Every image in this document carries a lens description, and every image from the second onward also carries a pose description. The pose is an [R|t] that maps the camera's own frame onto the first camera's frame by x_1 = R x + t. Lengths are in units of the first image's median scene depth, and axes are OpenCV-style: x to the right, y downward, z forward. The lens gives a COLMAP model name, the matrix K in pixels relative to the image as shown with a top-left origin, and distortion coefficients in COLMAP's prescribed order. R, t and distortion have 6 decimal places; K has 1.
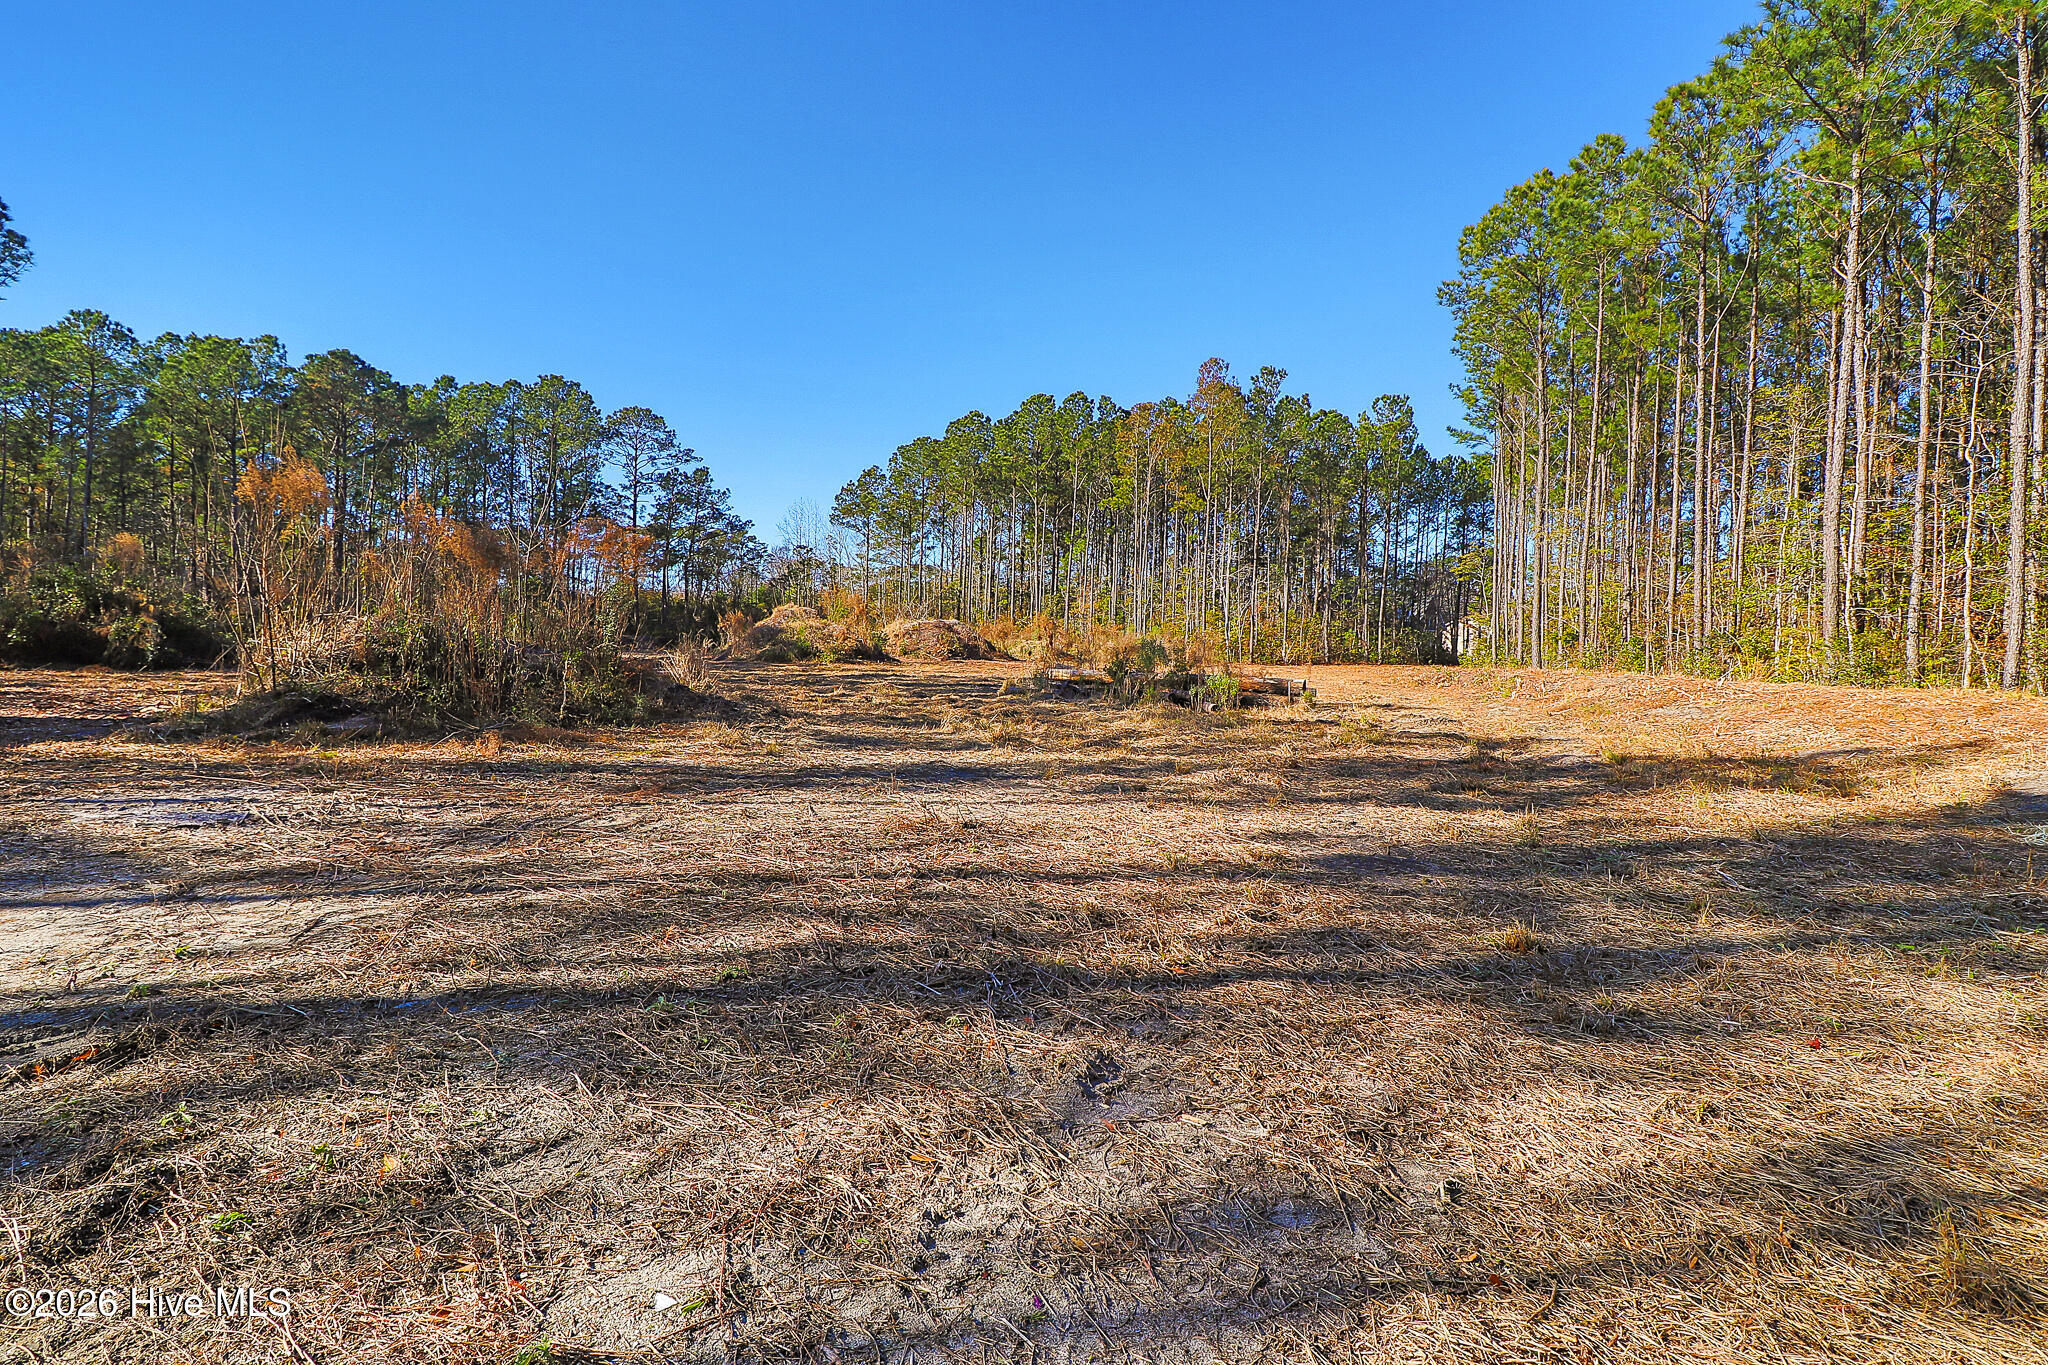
lens RADIAL K [[1049.2, 0, 1021.4], [0, 1049.2, 673.0], [0, 0, 1]] dist [-0.006317, -0.005454]
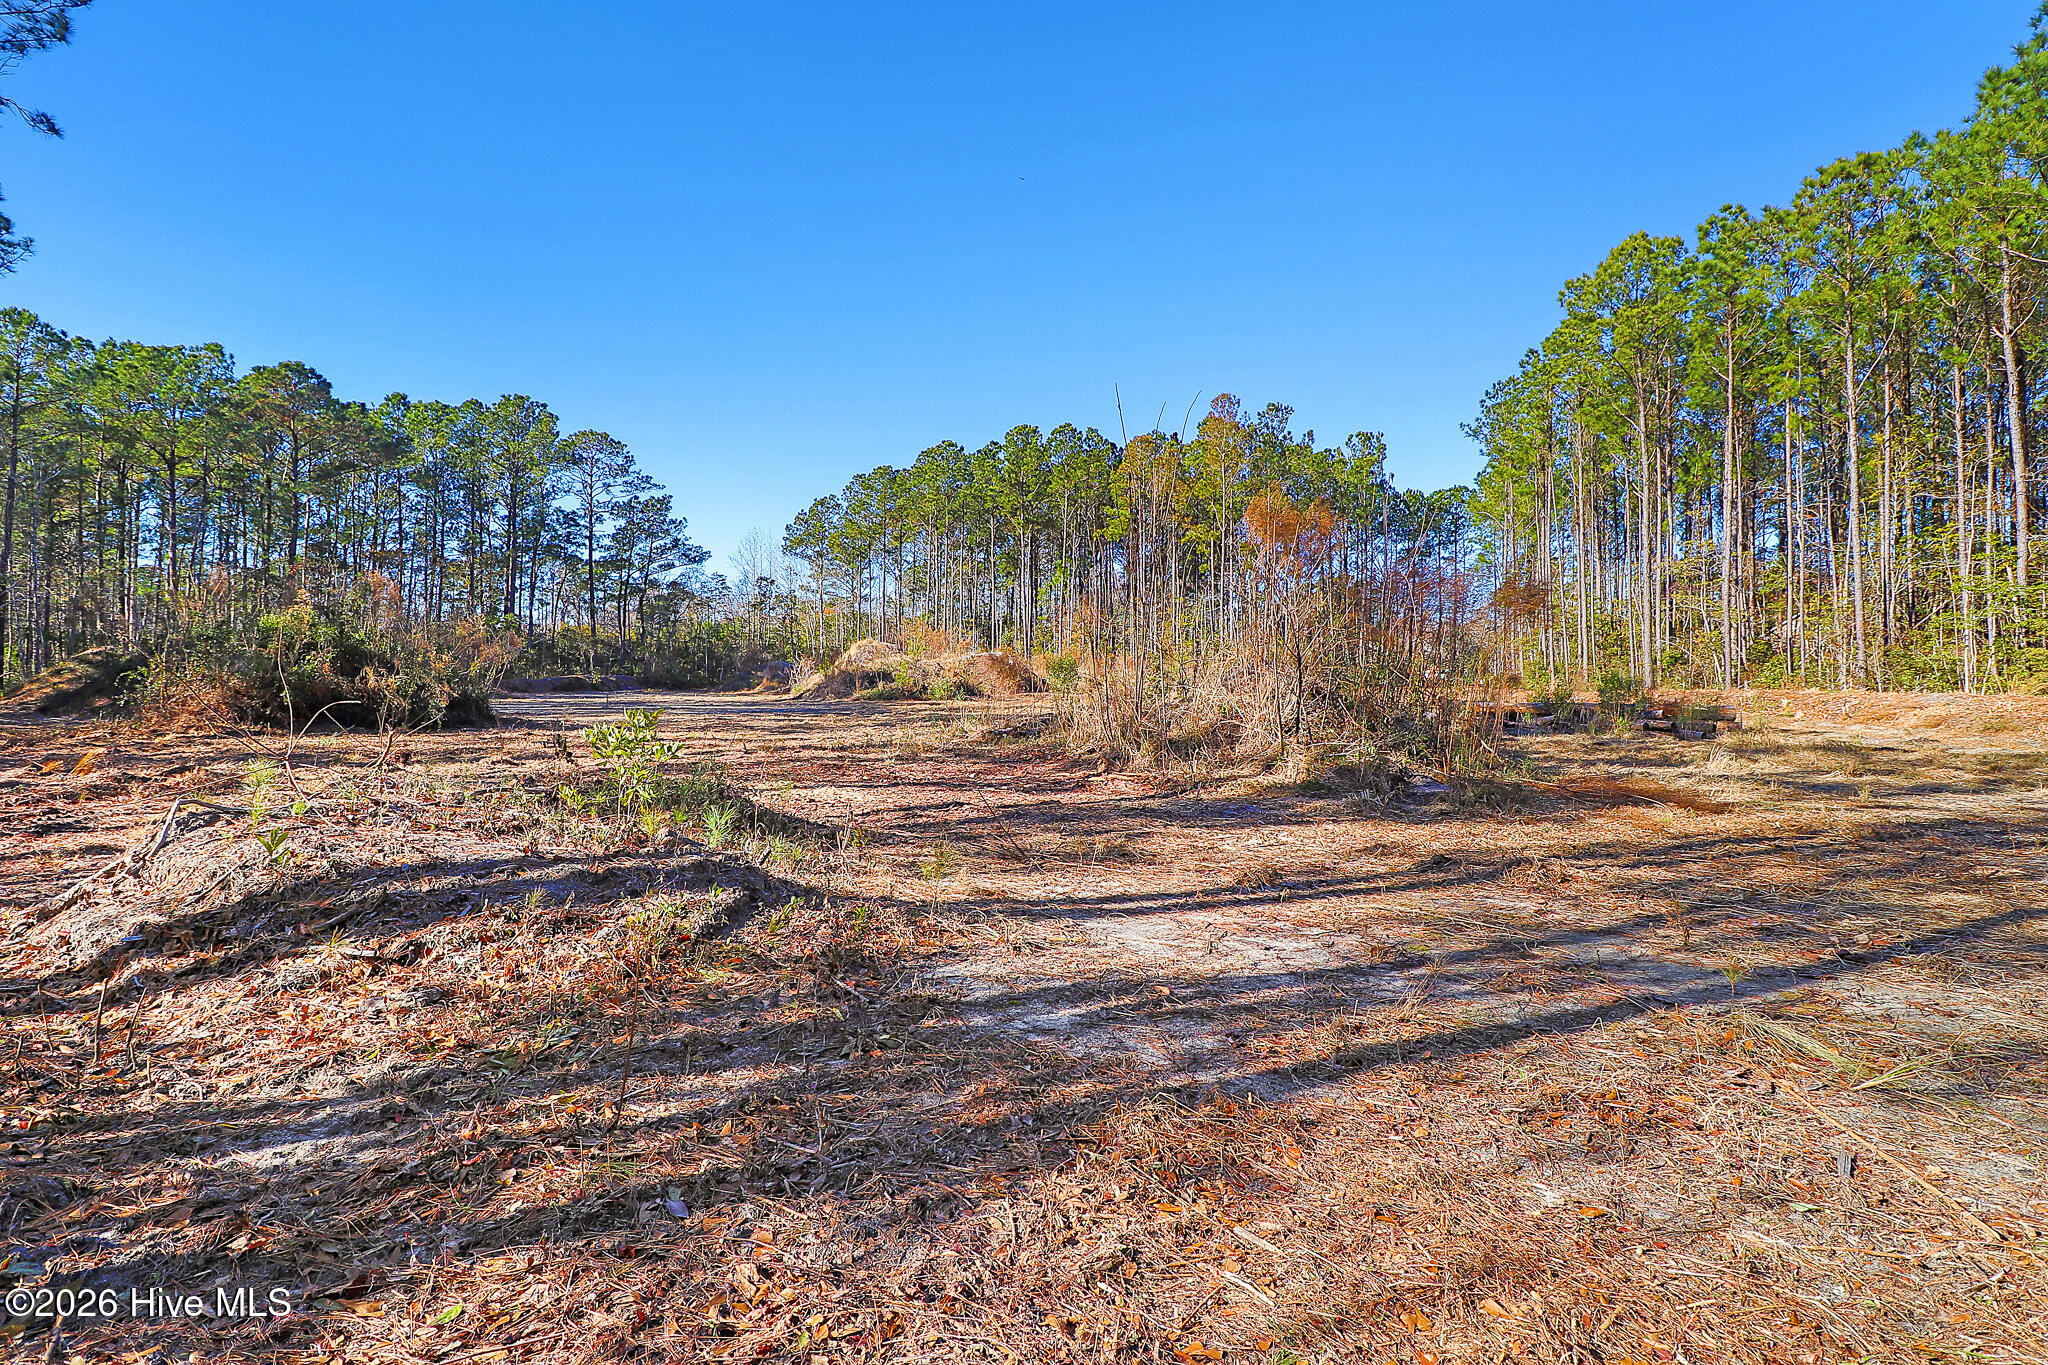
lens RADIAL K [[1049.2, 0, 1019.0], [0, 1049.2, 670.8], [0, 0, 1]] dist [-0.006317, -0.005454]
pose [[0.985742, -0.020990, 0.166949, -0.162473], [0.025755, 0.999319, -0.026432, -0.005345], [-0.166281, 0.030355, 0.985611, 0.022166]]
